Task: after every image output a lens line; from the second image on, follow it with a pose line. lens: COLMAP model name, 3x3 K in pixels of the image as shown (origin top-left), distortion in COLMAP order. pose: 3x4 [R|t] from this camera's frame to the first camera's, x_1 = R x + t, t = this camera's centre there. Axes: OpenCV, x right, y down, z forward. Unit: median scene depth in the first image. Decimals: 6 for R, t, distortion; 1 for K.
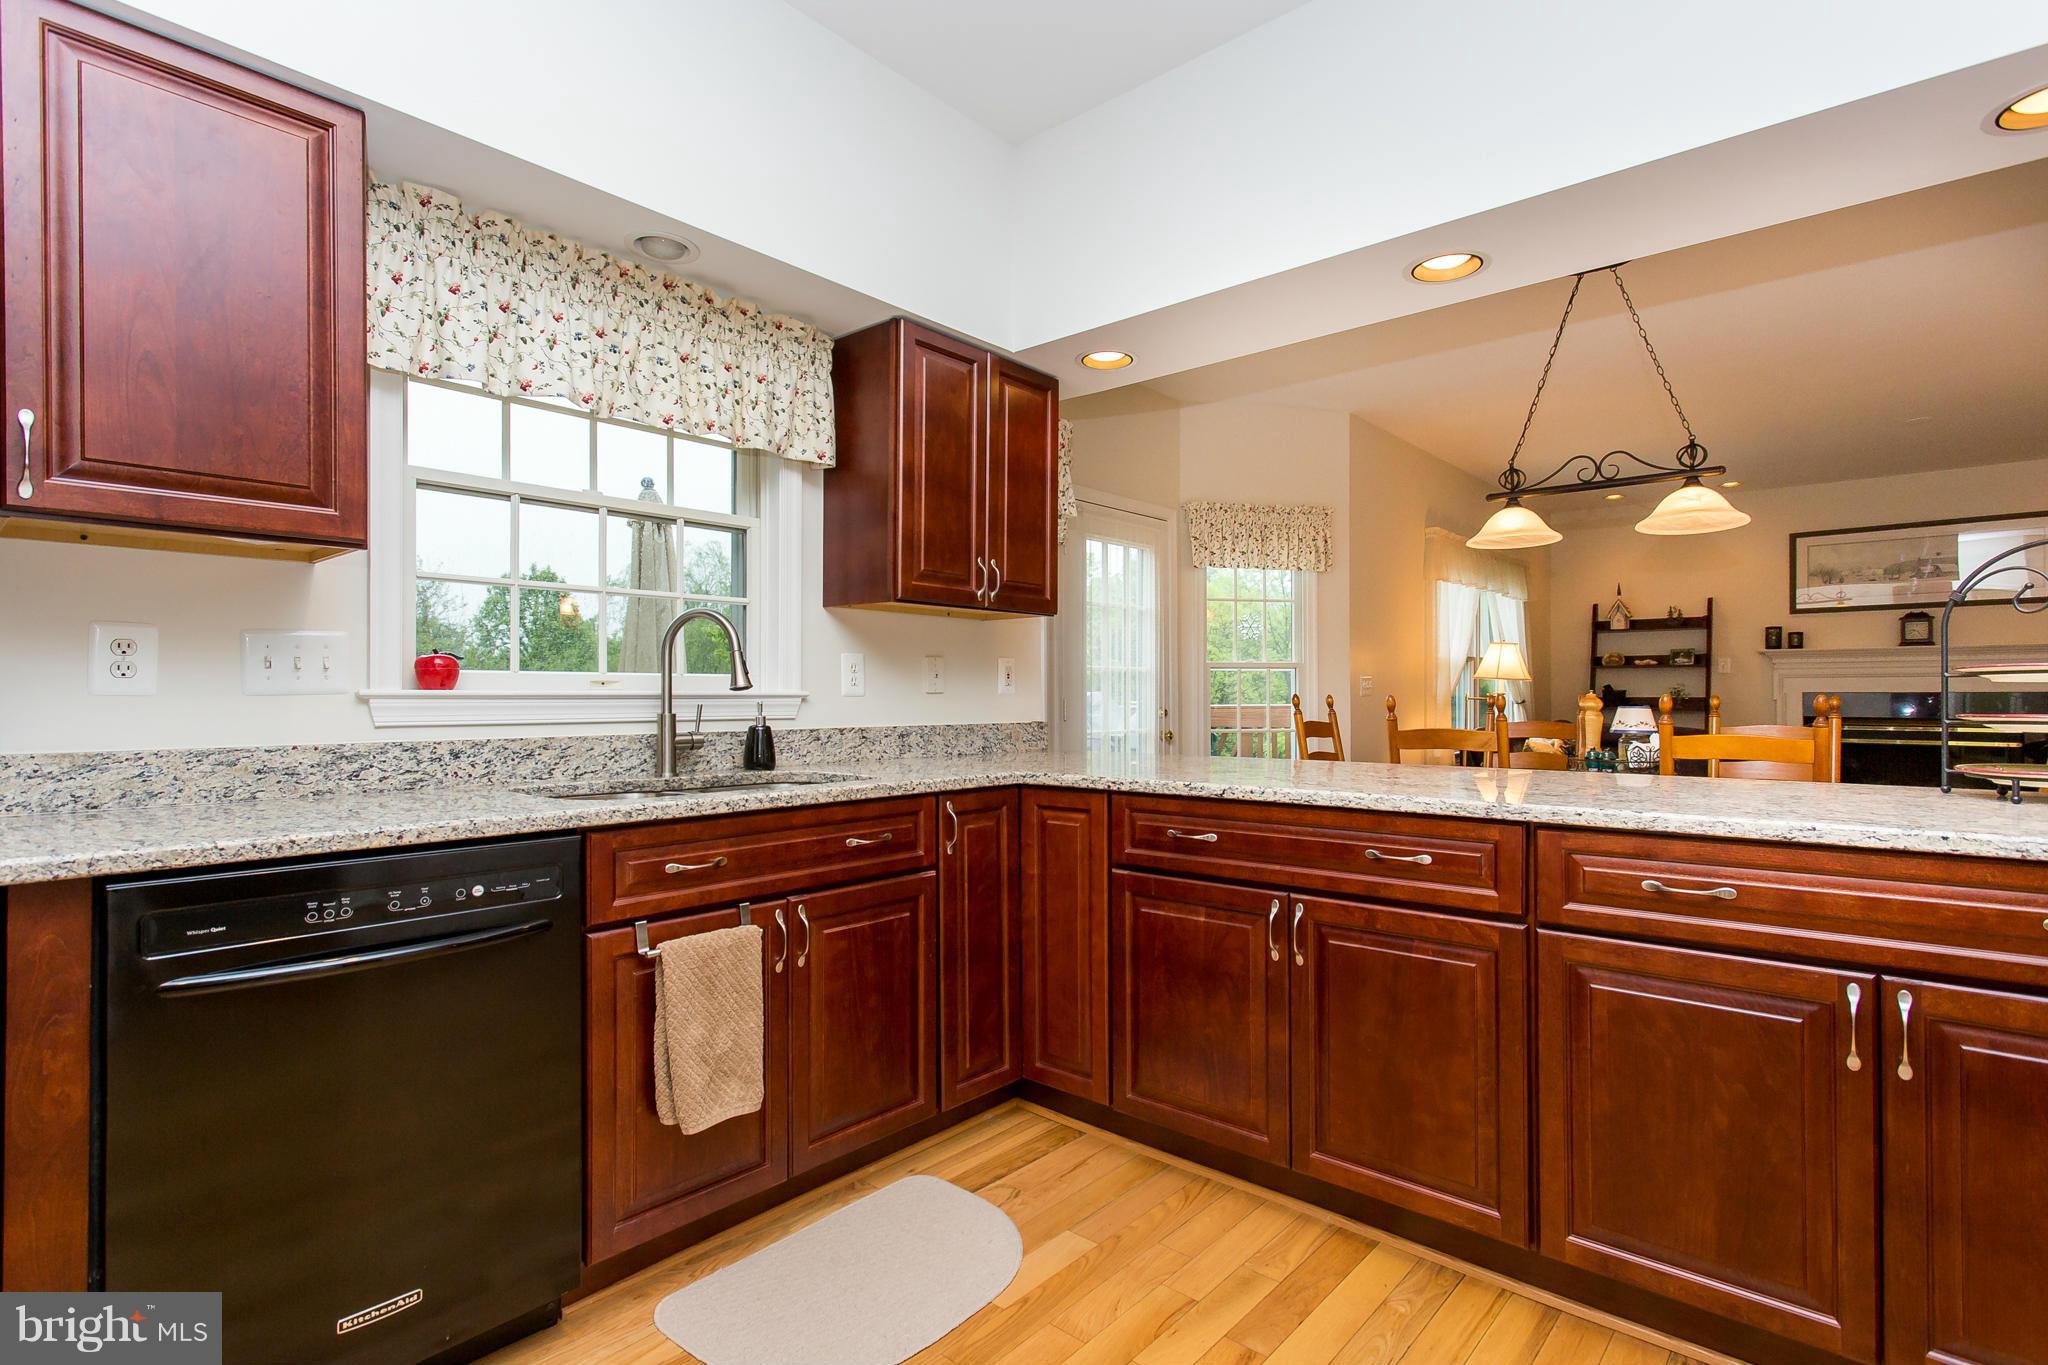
lens RADIAL K [[972.5, 0, 1026.7], [0, 972.5, 695.4], [0, 0, 1]] dist [-0.001586, 0.001325]
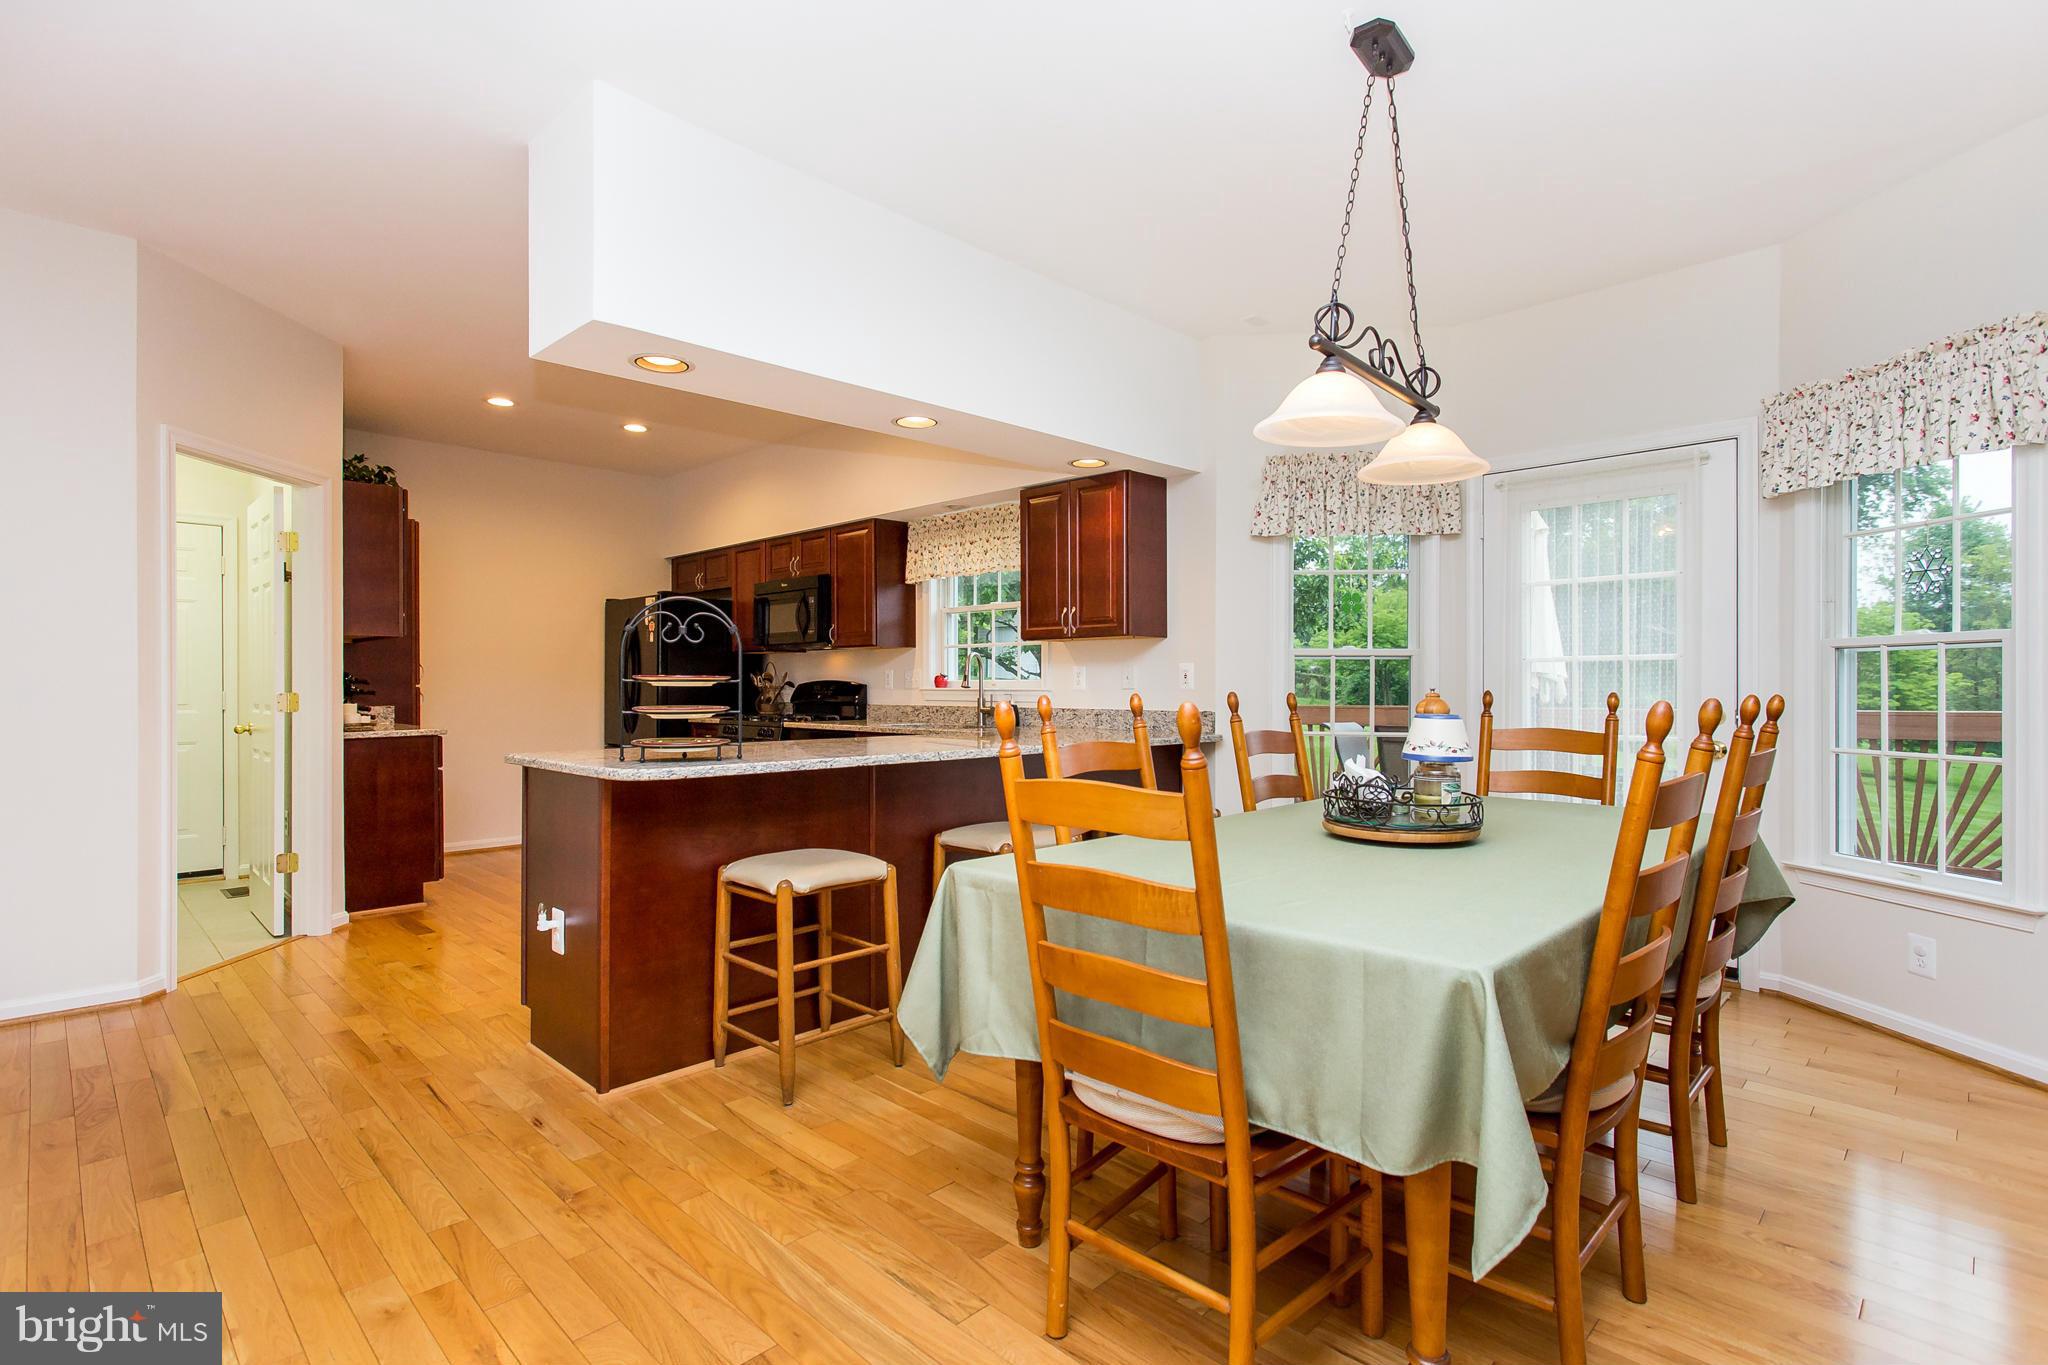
lens RADIAL K [[972.5, 0, 1019.6], [0, 972.5, 686.2], [0, 0, 1]] dist [-0.001586, 0.001325]
pose [[-0.038741, 0.001561, -0.999248, 0.596295], [0.001050, 0.999998, 0.001521, -0.003903], [0.999249, -0.000991, -0.038742, 0.366209]]
